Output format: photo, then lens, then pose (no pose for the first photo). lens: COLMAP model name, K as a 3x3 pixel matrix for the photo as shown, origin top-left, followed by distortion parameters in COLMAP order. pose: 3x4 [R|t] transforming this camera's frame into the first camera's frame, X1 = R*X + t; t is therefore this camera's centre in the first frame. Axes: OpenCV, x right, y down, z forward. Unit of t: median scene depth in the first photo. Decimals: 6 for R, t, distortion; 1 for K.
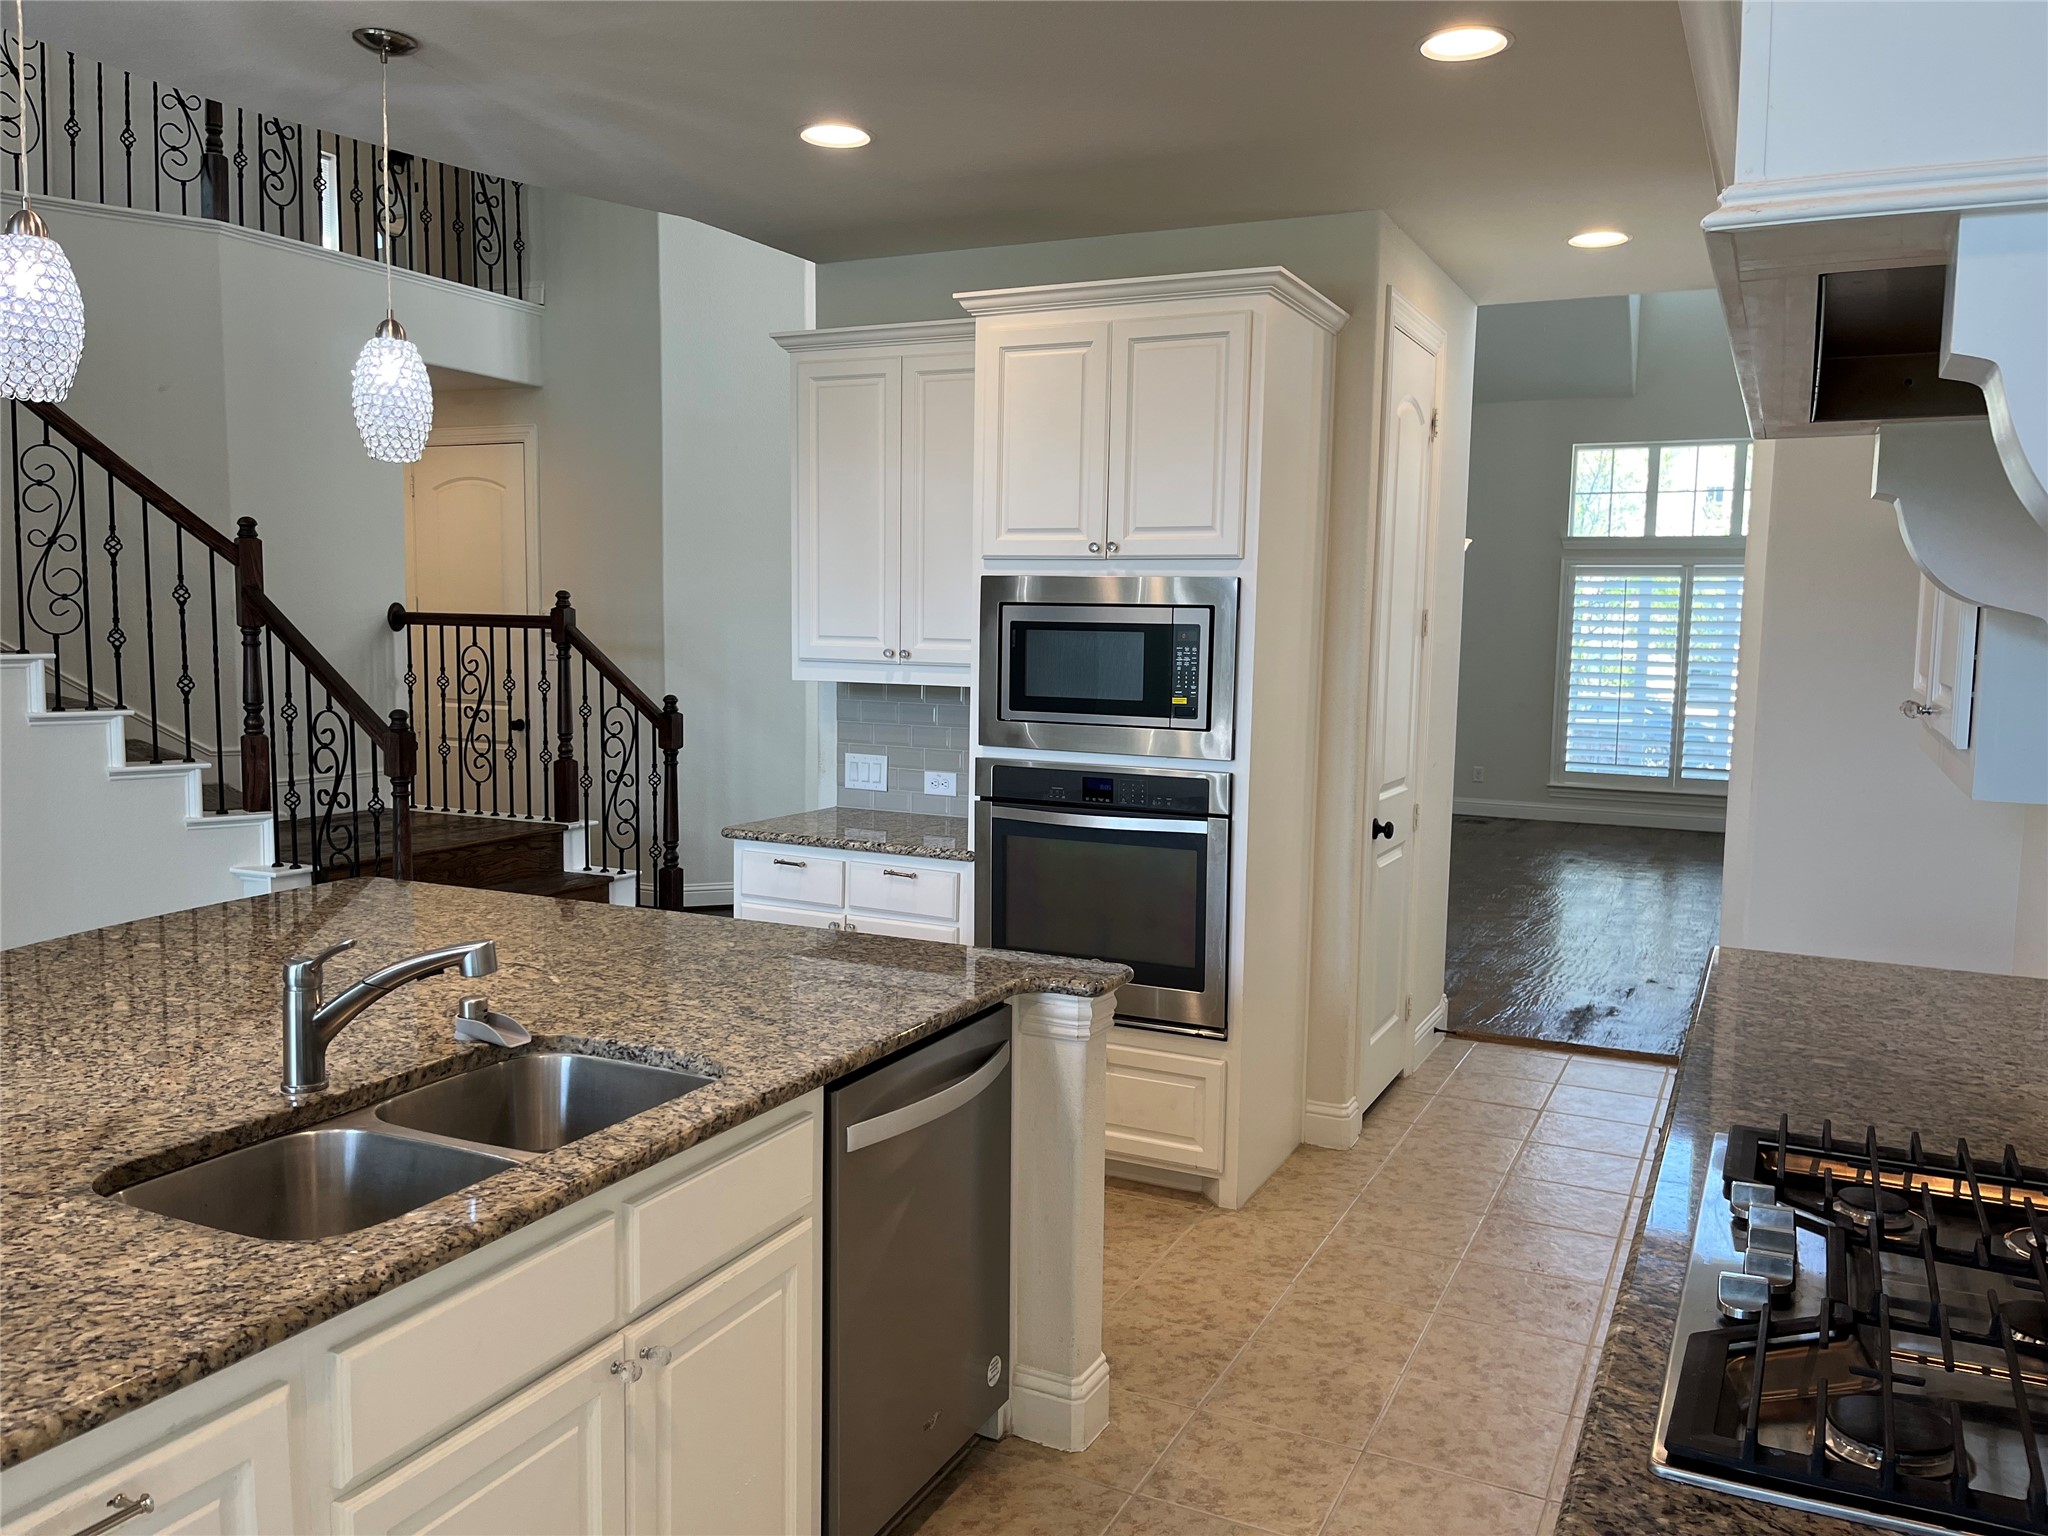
lens RADIAL K [[1545.8, 0, 1036.4], [0, 1545.8, 778.2], [0, 0, 1]] dist [0.070218, -0.092506]
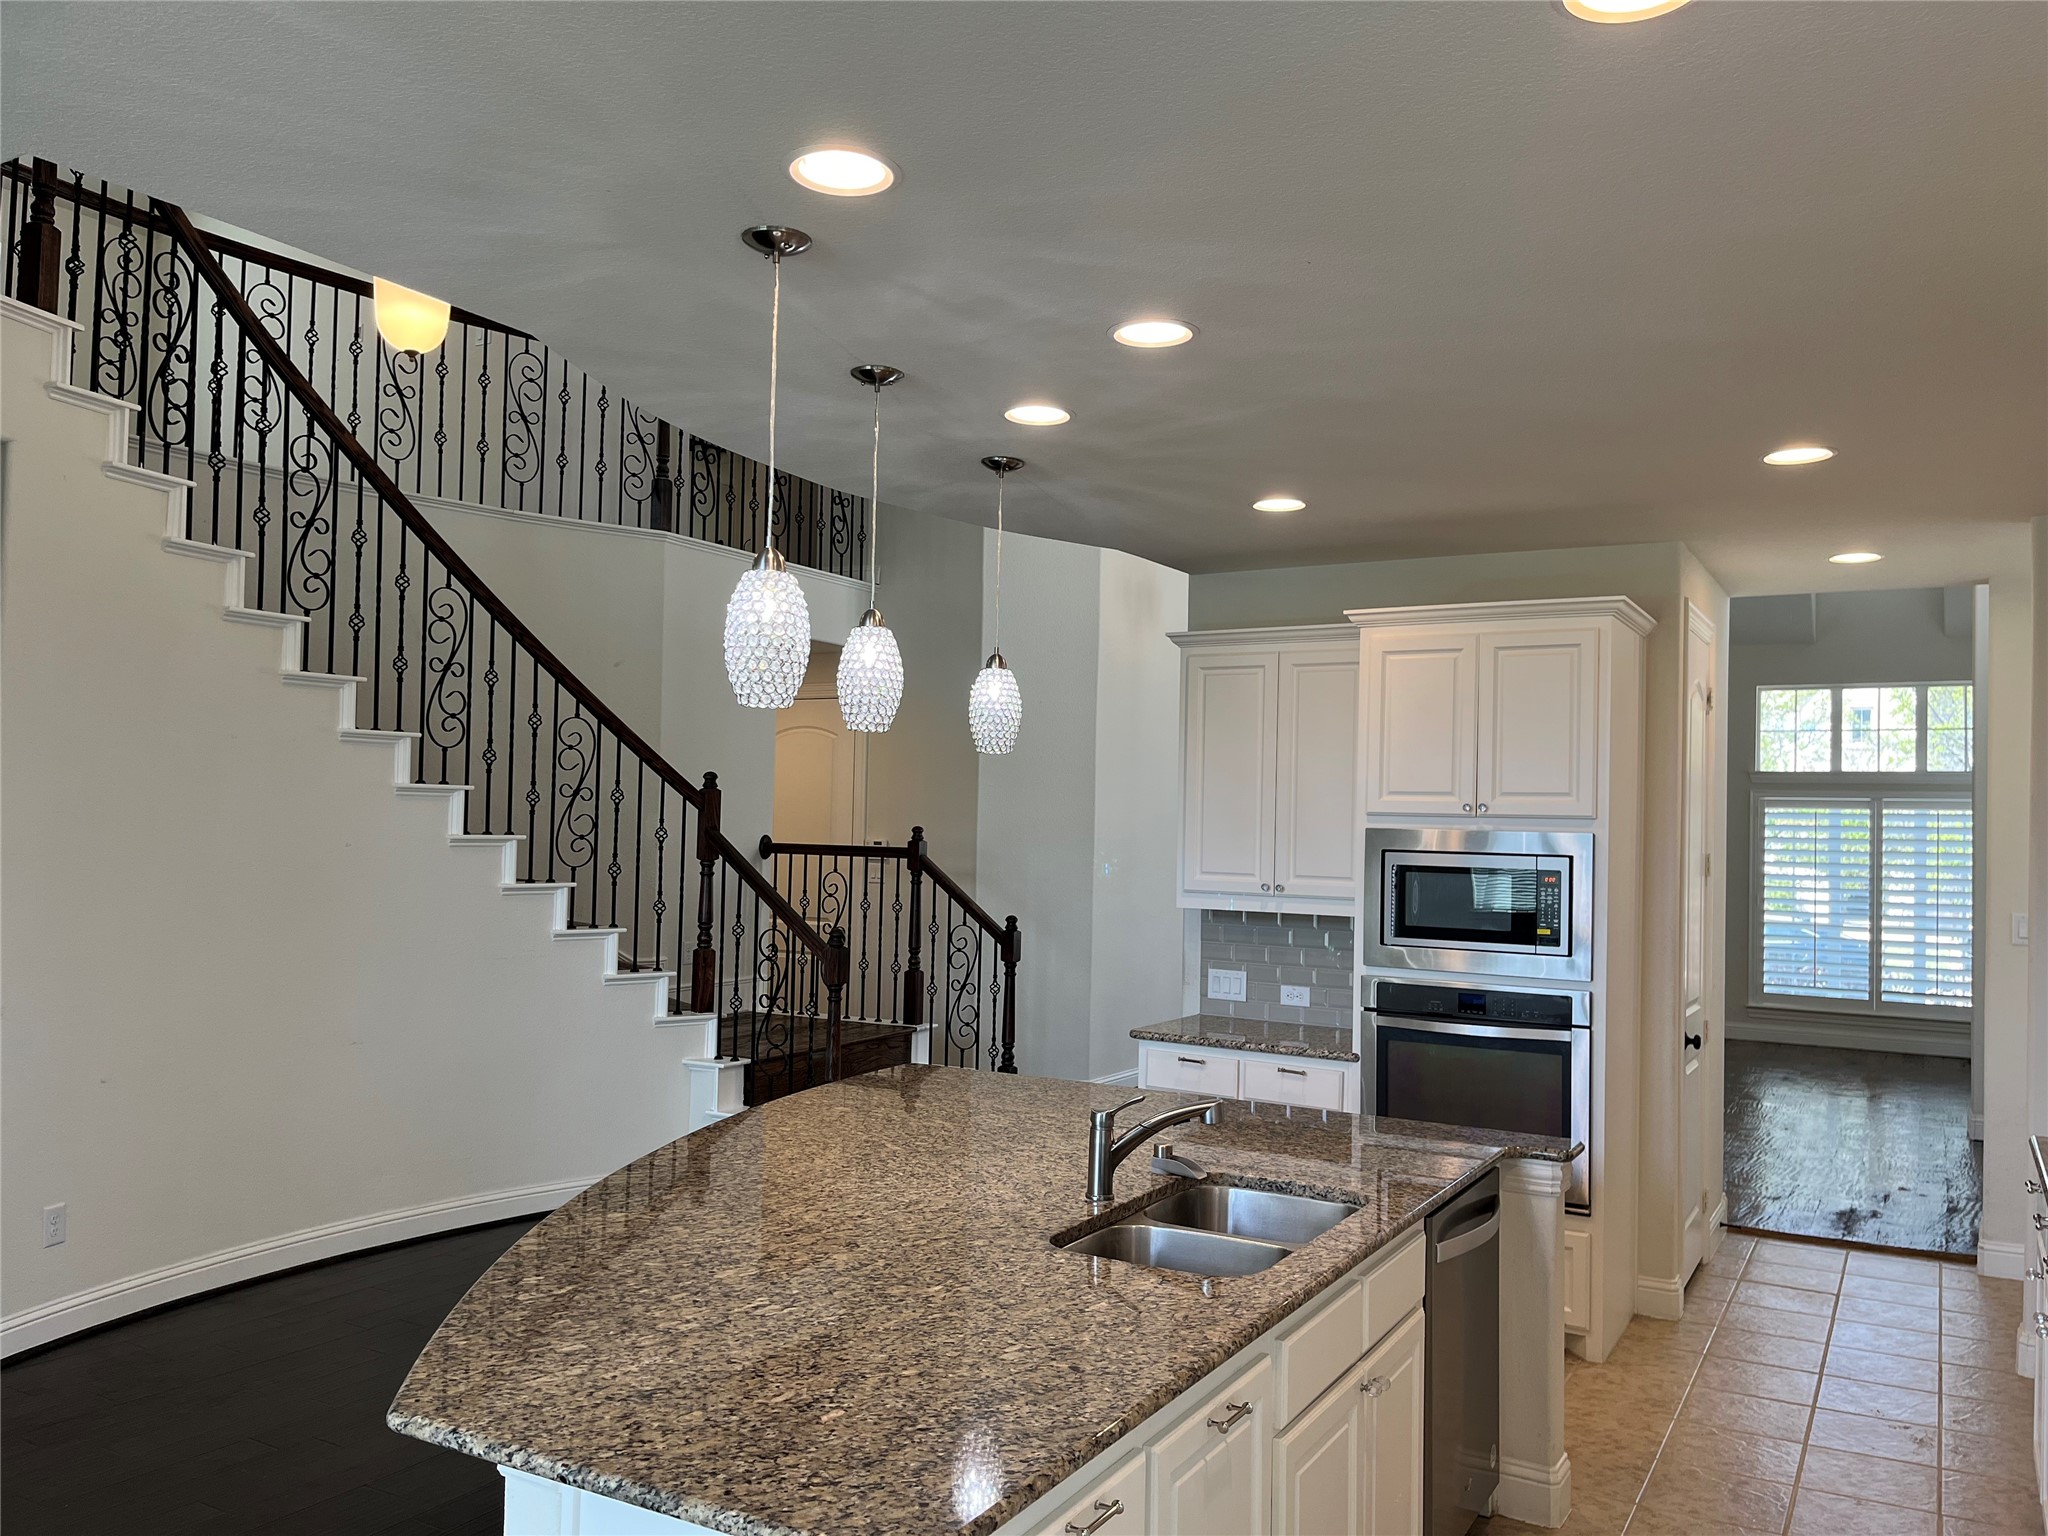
lens RADIAL K [[1545.8, 0, 1043.7], [0, 1545.8, 784.1], [0, 0, 1]] dist [0.070218, -0.092506]
pose [[0.997693, 0.003082, -0.067821, -0.194855], [-0.011989, 0.991269, -0.131311, 0.000947], [0.066824, 0.131821, 0.989019, -0.239256]]
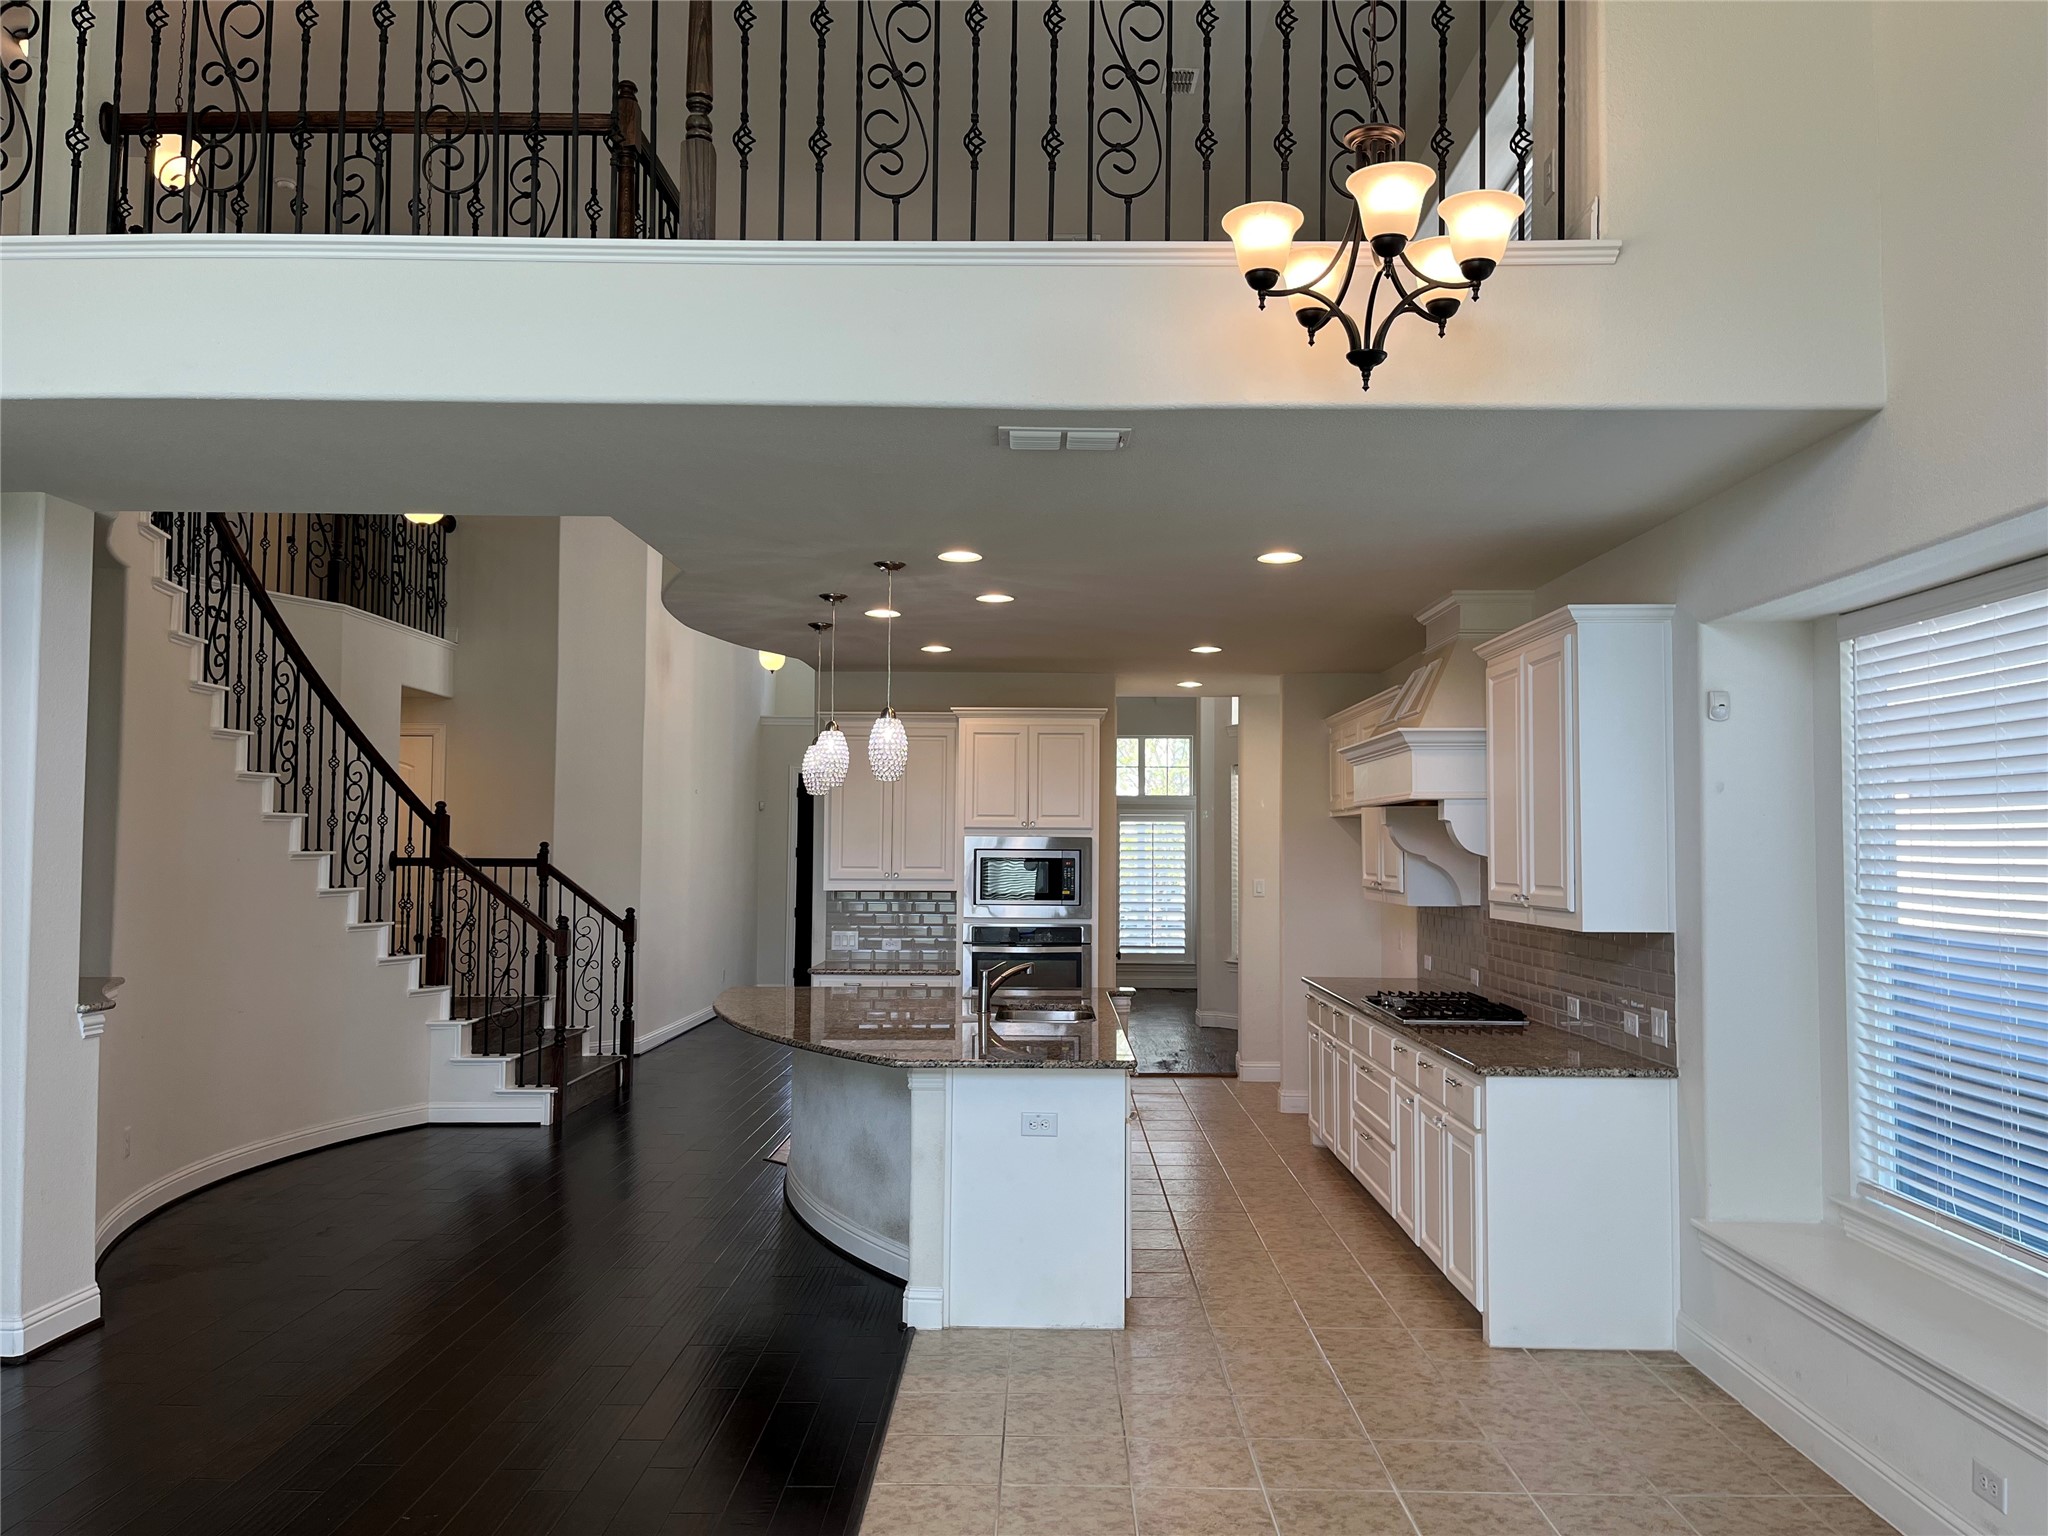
lens RADIAL K [[1545.8, 0, 1037.0], [0, 1545.8, 772.2], [0, 0, 1]] dist [0.070218, -0.092506]
pose [[0.904094, 0.010183, 0.427212, -0.784225], [0.053517, 0.989147, -0.136834, 0.070489], [-0.423969, 0.146574, 0.893737, -0.868961]]
